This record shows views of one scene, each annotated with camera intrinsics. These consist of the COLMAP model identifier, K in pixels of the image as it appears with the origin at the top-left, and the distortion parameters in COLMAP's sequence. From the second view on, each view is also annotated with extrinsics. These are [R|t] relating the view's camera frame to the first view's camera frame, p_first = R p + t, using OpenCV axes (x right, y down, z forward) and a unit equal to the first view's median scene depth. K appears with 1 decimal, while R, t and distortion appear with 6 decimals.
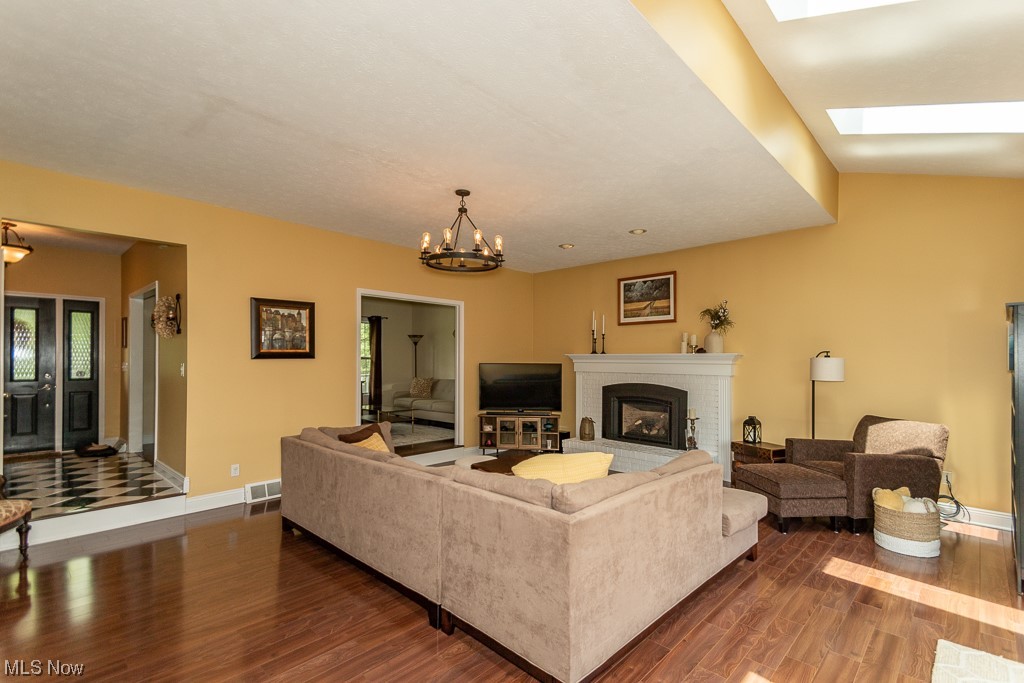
lens RADIAL K [[467.8, 0, 502.0], [0, 467.8, 363.0], [0, 0, 1]] dist [0.016950, -0.002947]
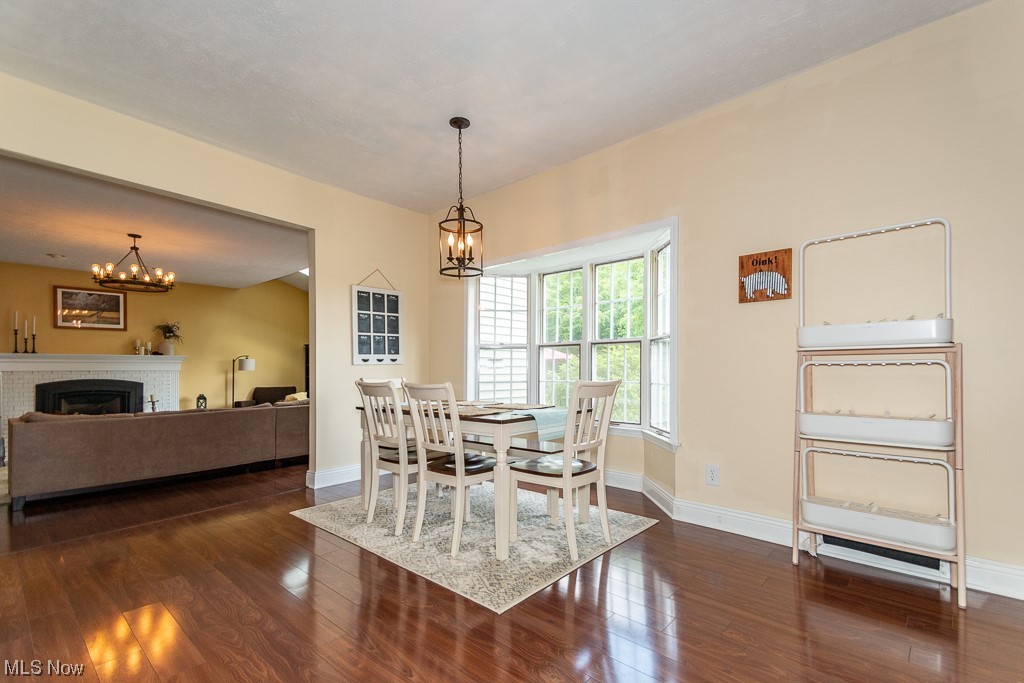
lens RADIAL K [[467.8, 0, 522.8], [0, 467.8, 368.0], [0, 0, 1]] dist [0.016950, -0.002947]
pose [[-0.015911, -0.001880, 0.999872, -0.901862], [0.010708, 0.999941, 0.002050, 0.023406], [-0.999816, 0.010739, -0.015890, -0.077310]]
